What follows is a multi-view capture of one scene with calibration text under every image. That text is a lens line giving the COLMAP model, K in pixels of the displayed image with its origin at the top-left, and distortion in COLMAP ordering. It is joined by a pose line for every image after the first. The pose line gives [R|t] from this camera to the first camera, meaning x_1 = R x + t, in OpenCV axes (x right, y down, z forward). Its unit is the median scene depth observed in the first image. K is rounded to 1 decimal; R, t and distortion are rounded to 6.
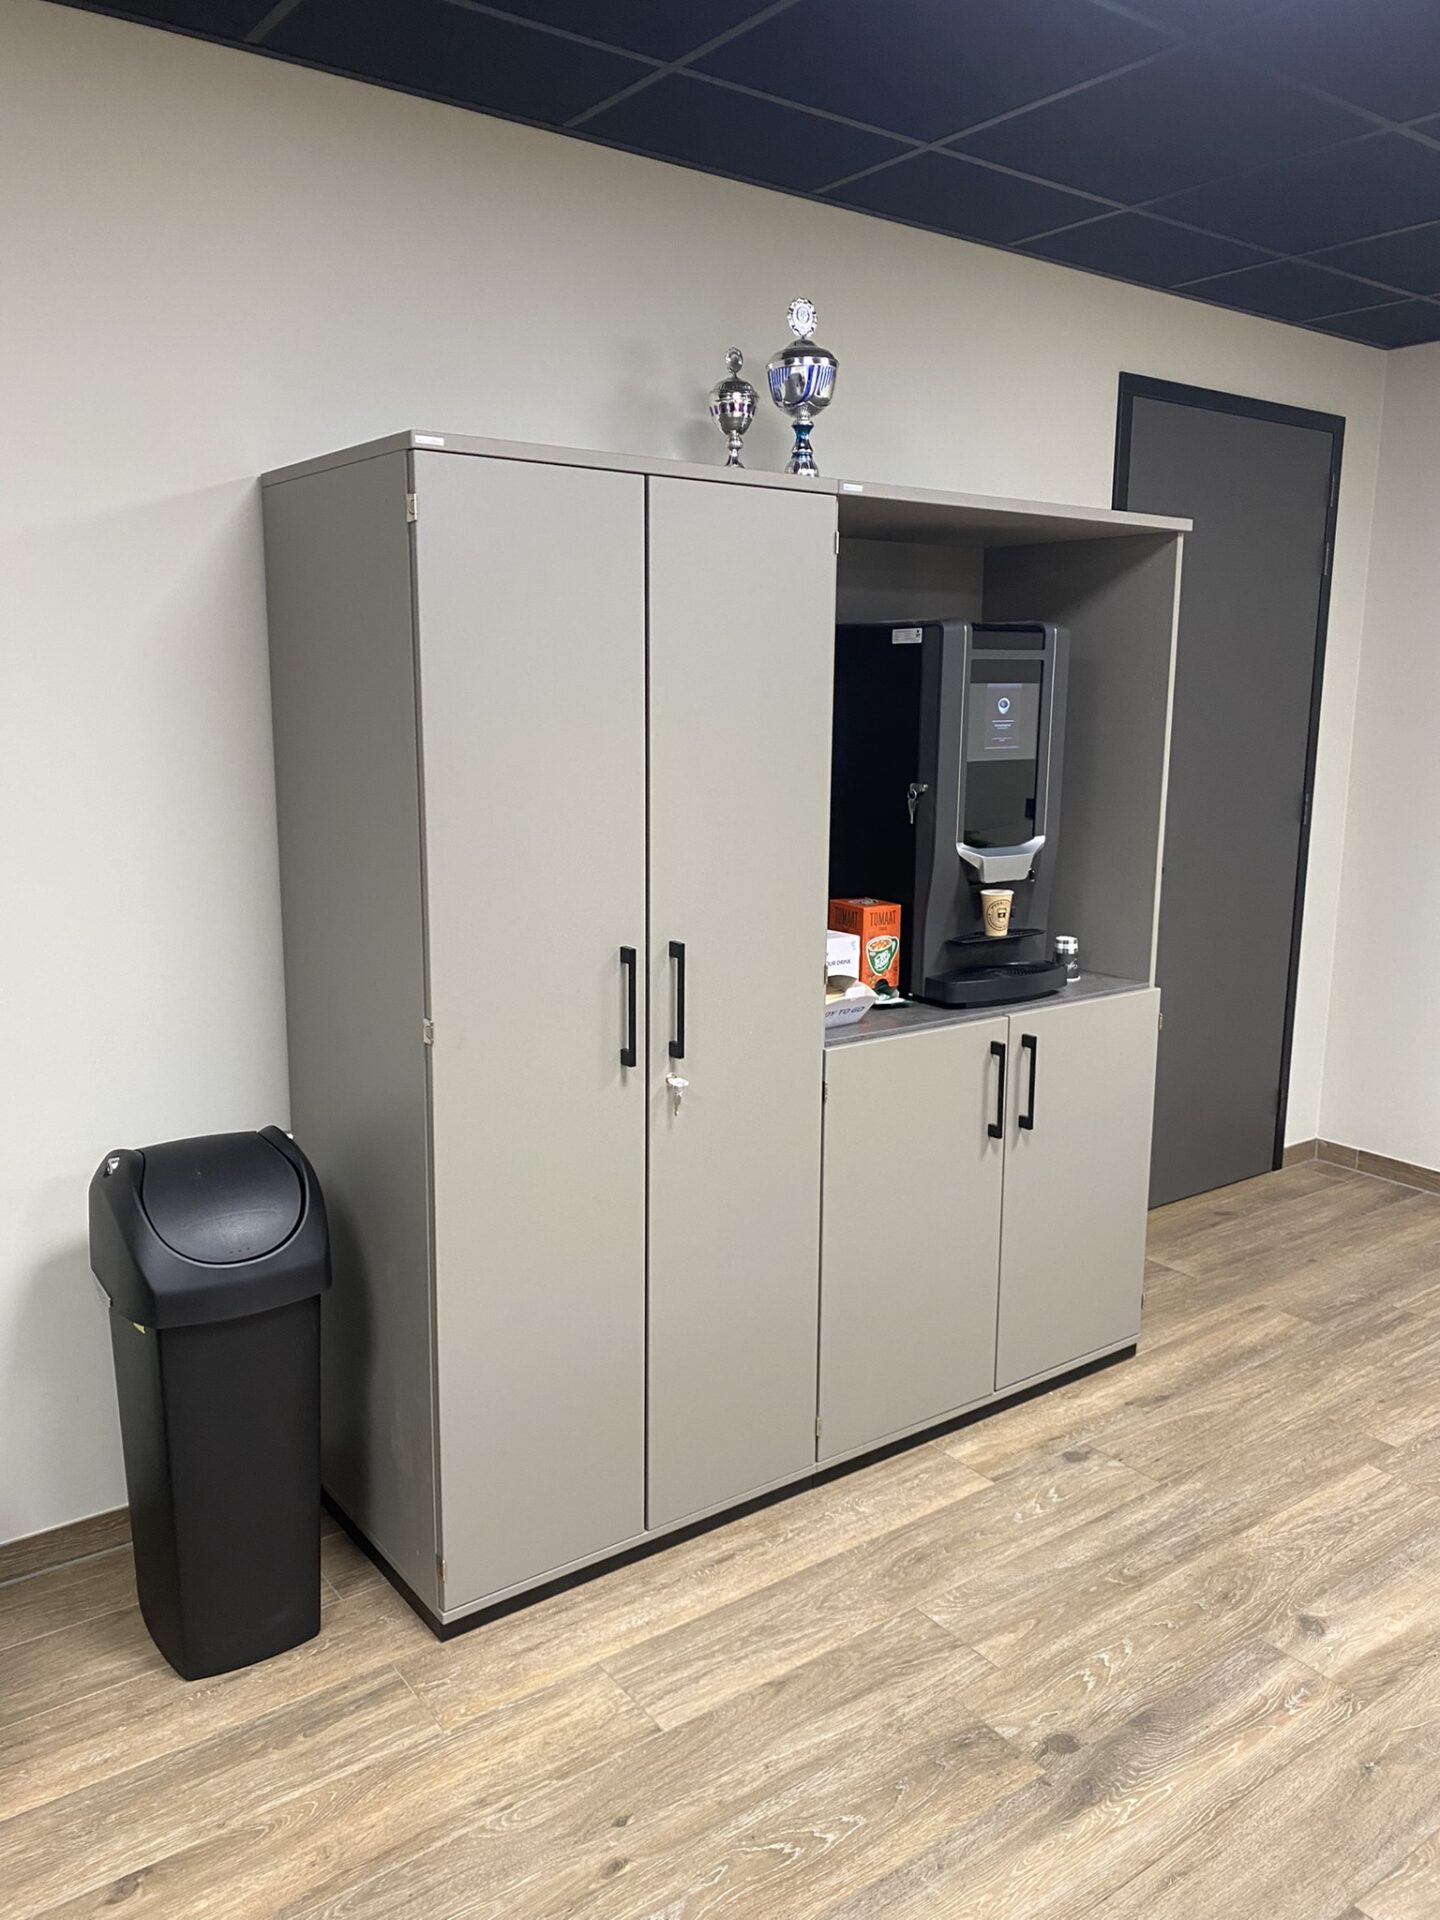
lens RADIAL K [[1466.7, 0, 702.7], [0, 1466.7, 965.8], [0, 0, 1]] dist [0.018362, -0.022902]
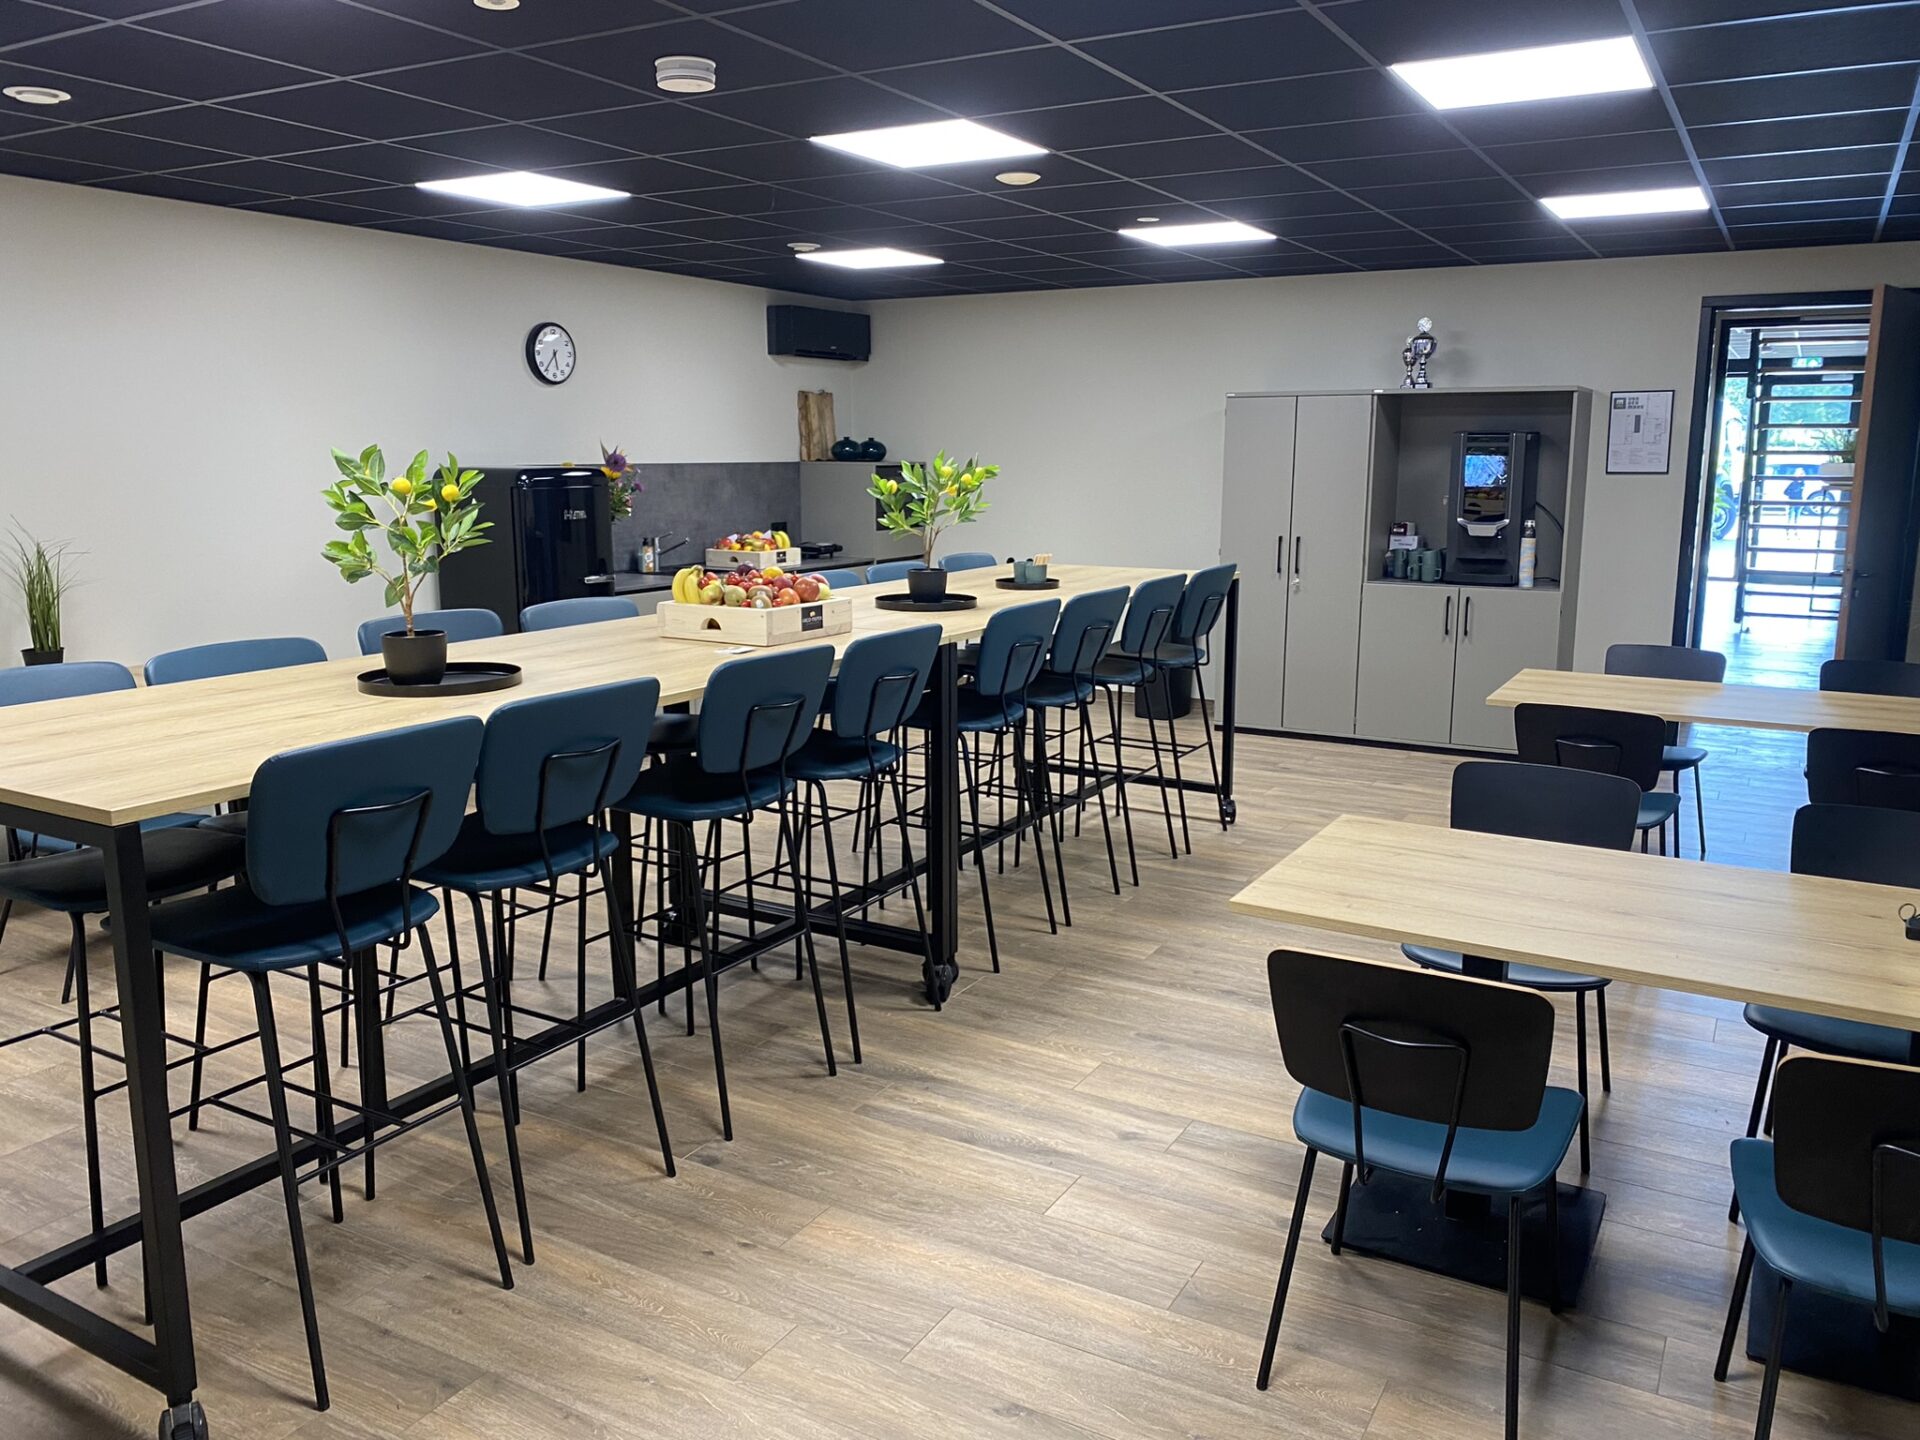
lens RADIAL K [[1466.7, 0, 953.4], [0, 1466.7, 710.5], [0, 0, 1]] dist [0.018362, -0.022902]
pose [[0.405397, 0.157203, -0.900522, 2.236731], [-0.169367, 0.980964, 0.095000, 0.153699], [0.898314, 0.114006, 0.424305, -0.861511]]
